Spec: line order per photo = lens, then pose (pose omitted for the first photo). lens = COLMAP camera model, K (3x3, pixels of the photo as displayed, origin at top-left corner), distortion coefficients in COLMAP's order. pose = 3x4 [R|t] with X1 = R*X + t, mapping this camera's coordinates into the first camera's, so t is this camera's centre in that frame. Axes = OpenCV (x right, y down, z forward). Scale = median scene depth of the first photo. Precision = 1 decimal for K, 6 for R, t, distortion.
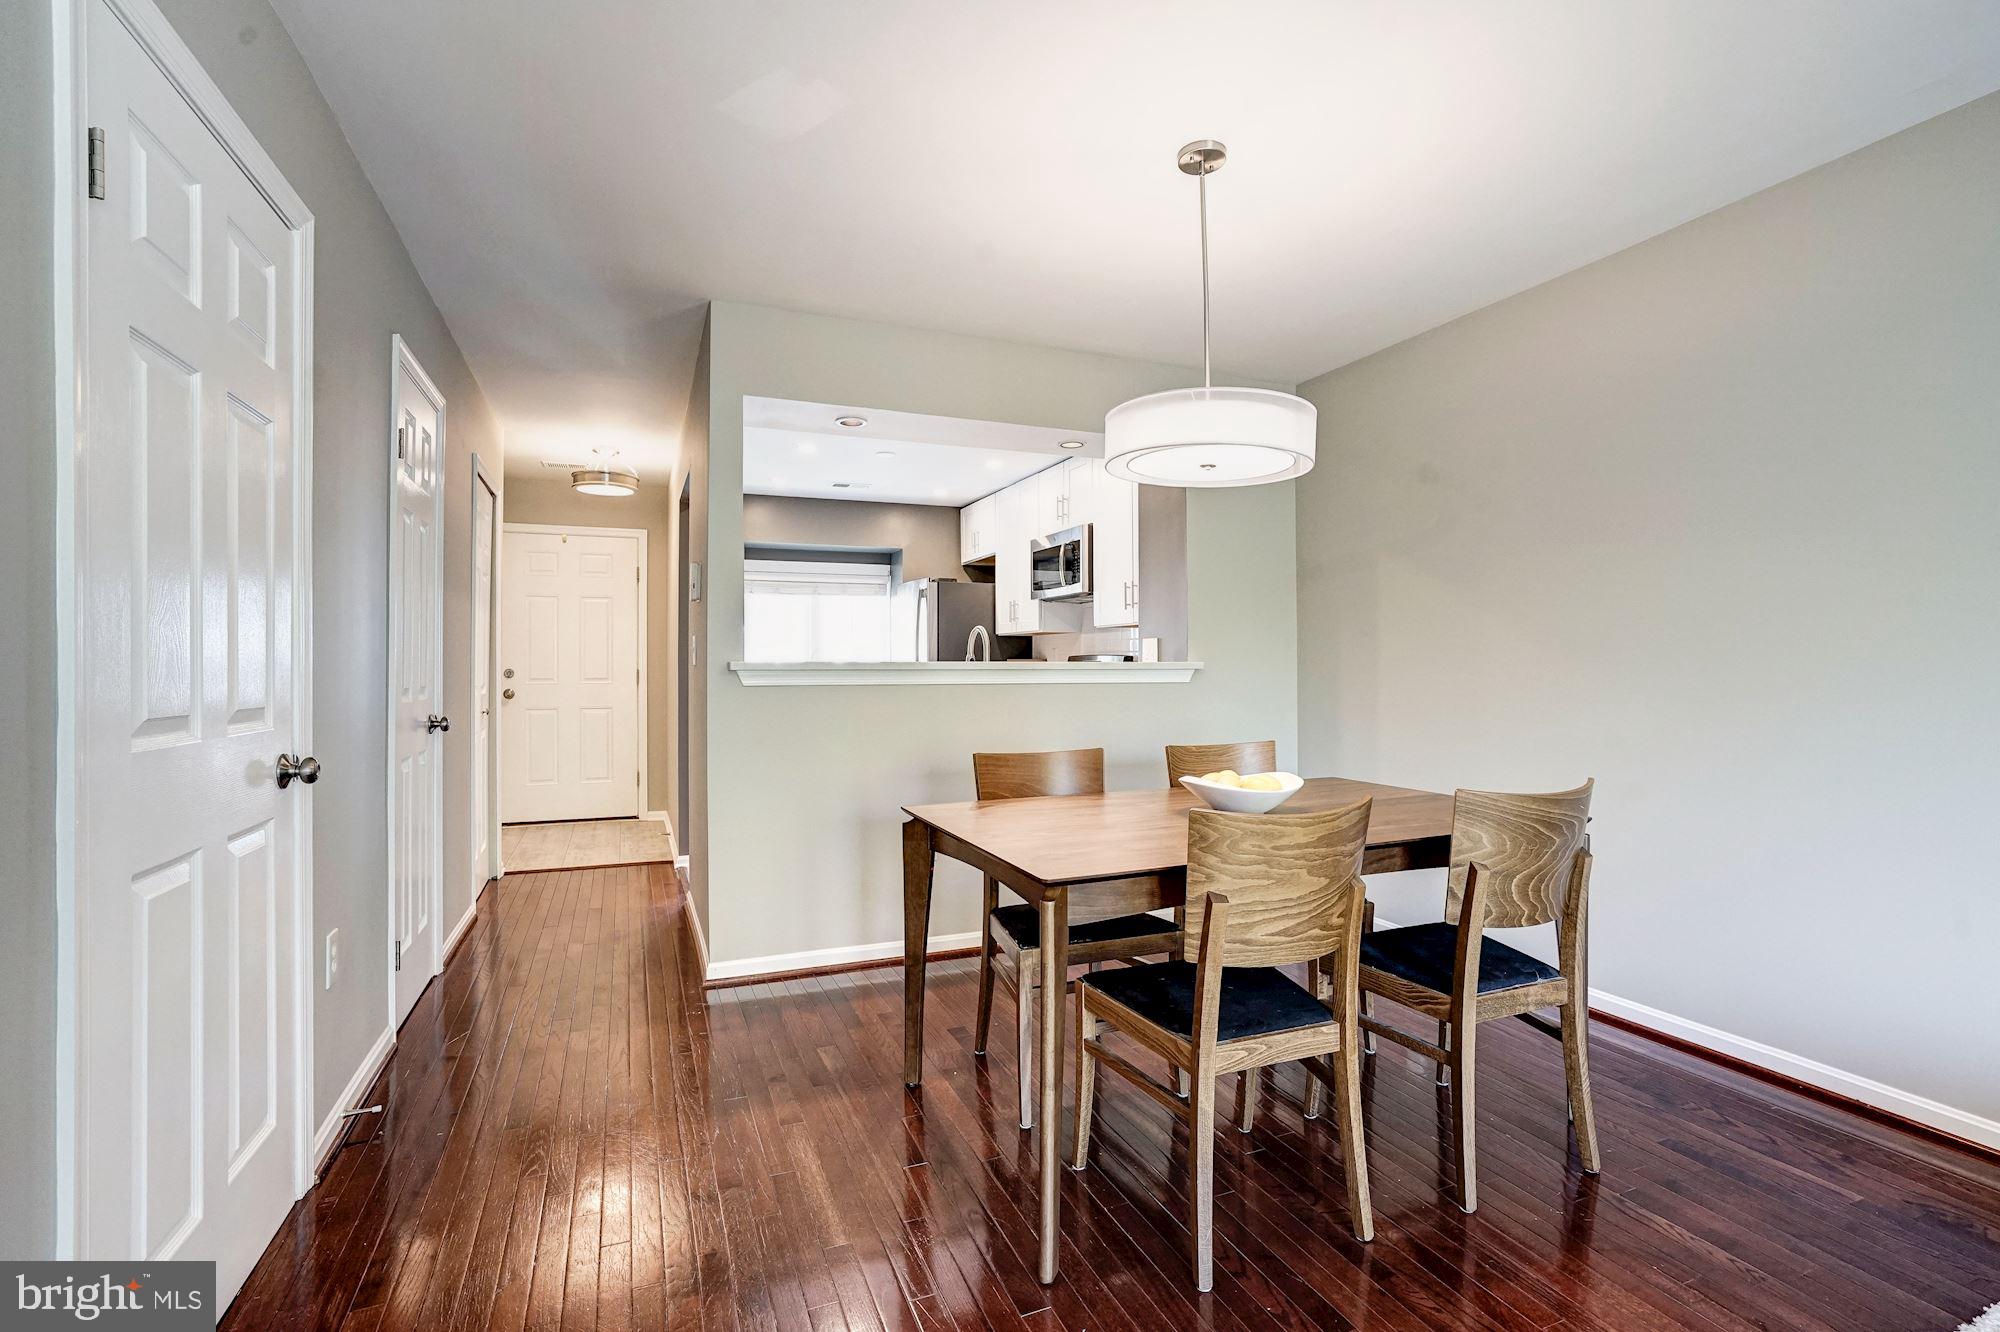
lens RADIAL K [[916.3, 0, 1011.8], [0, 916.3, 671.2], [0, 0, 1]] dist [-0.029797, 0.014241]
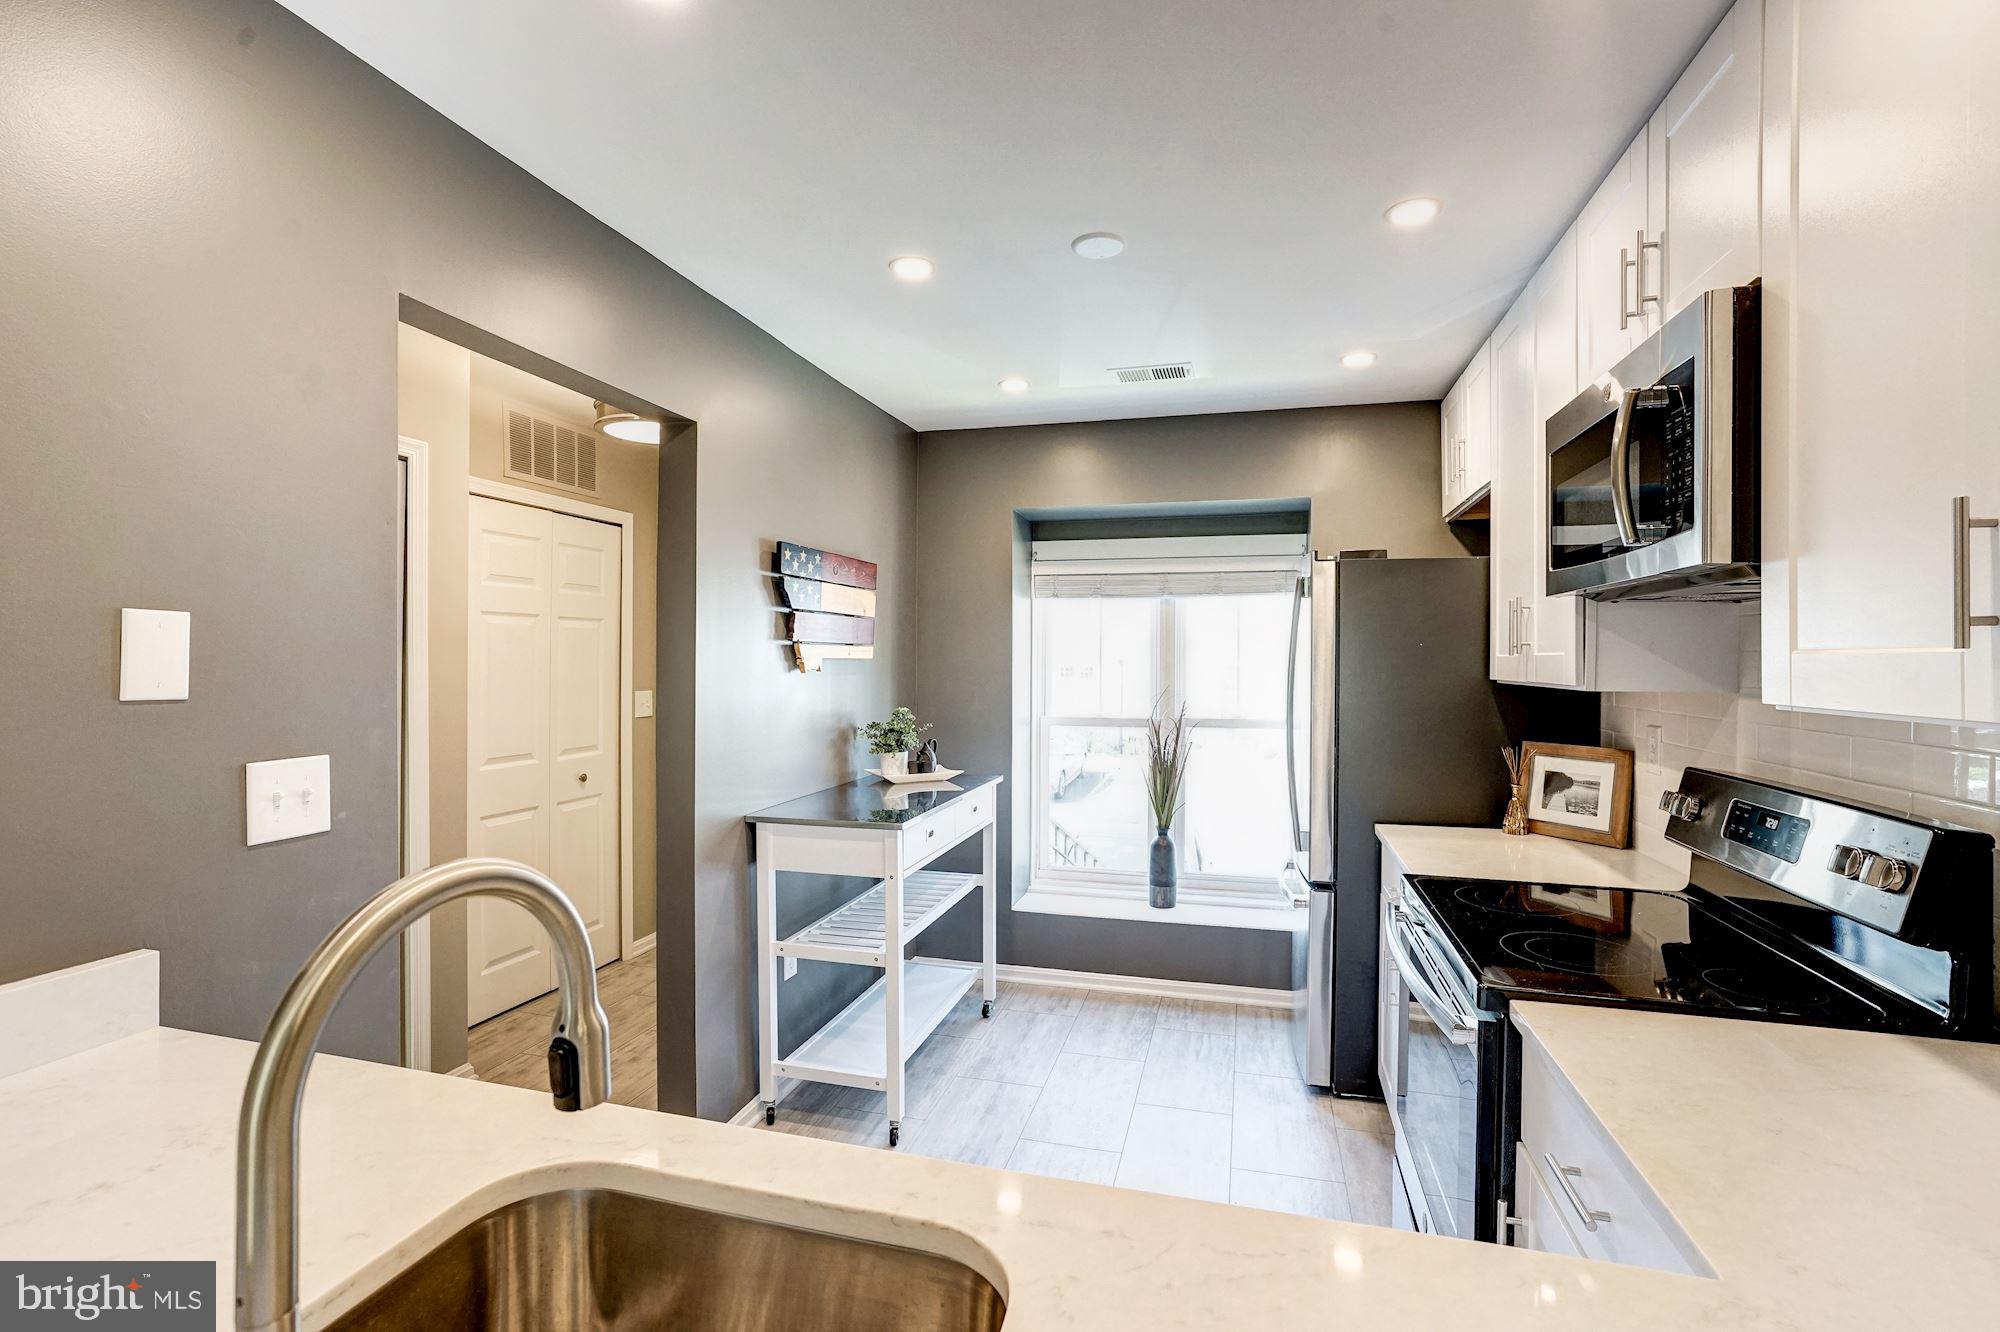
lens RADIAL K [[925.7, 0, 1008.1], [0, 925.7, 666.2], [0, 0, 1]] dist [-0.029110, 0.022689]
pose [[0.788328, 0.013865, -0.615099, 0.079950], [-0.015797, 0.999873, 0.002293, -0.053708], [0.615052, 0.007910, 0.788446, 0.661755]]
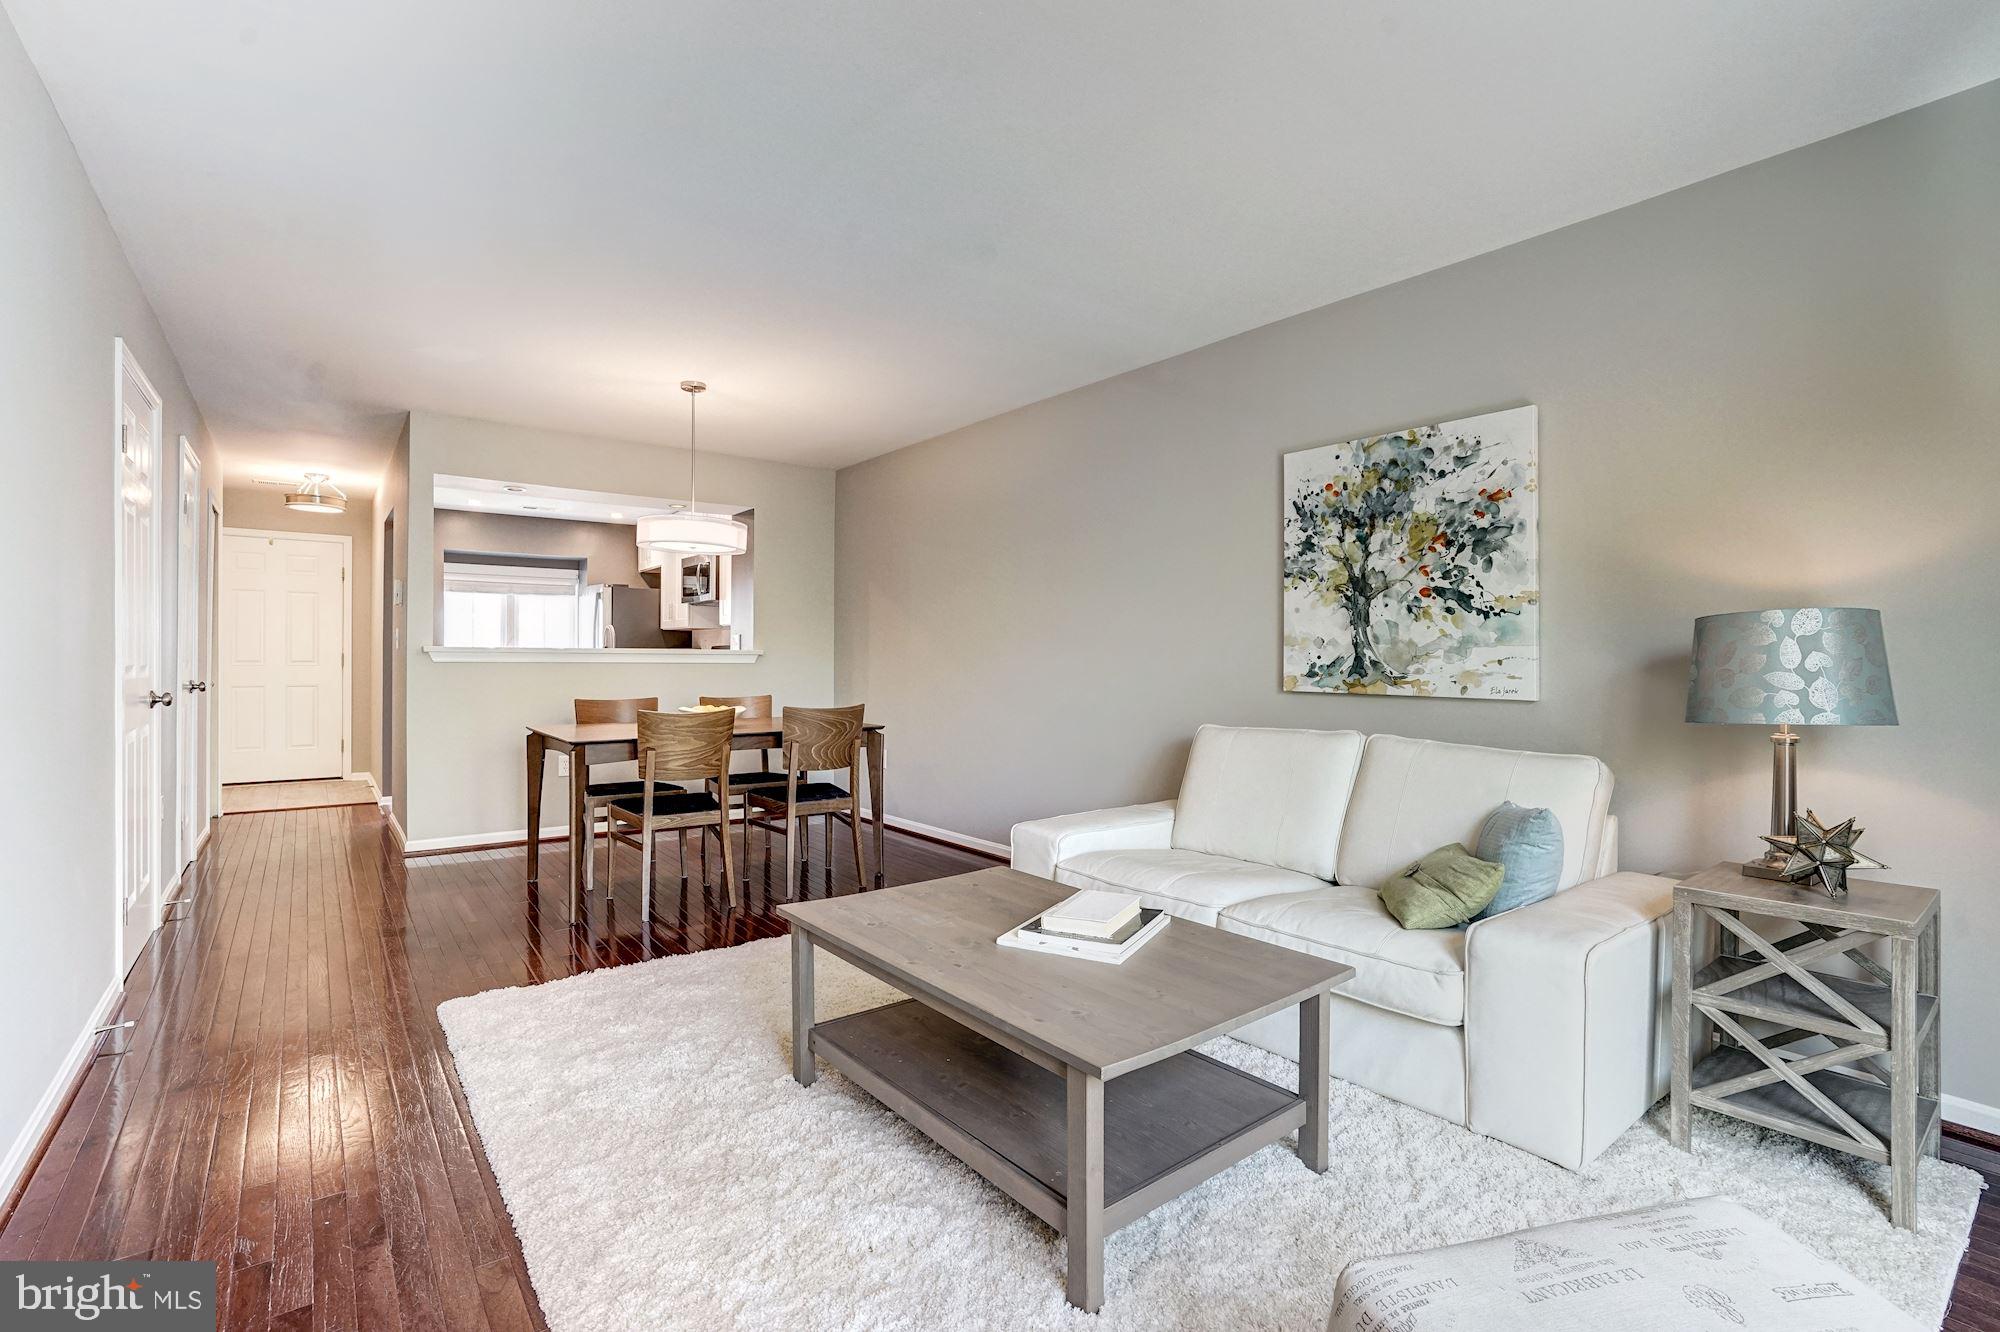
lens RADIAL K [[925.7, 0, 1008.1], [0, 925.7, 666.2], [0, 0, 1]] dist [-0.029110, 0.022689]
pose [[0.968078, 0.005263, 0.250594, 0.157930], [-0.006000, 0.999980, 0.002177, 0.008341], [-0.250578, -0.003611, 0.968090, -0.456419]]
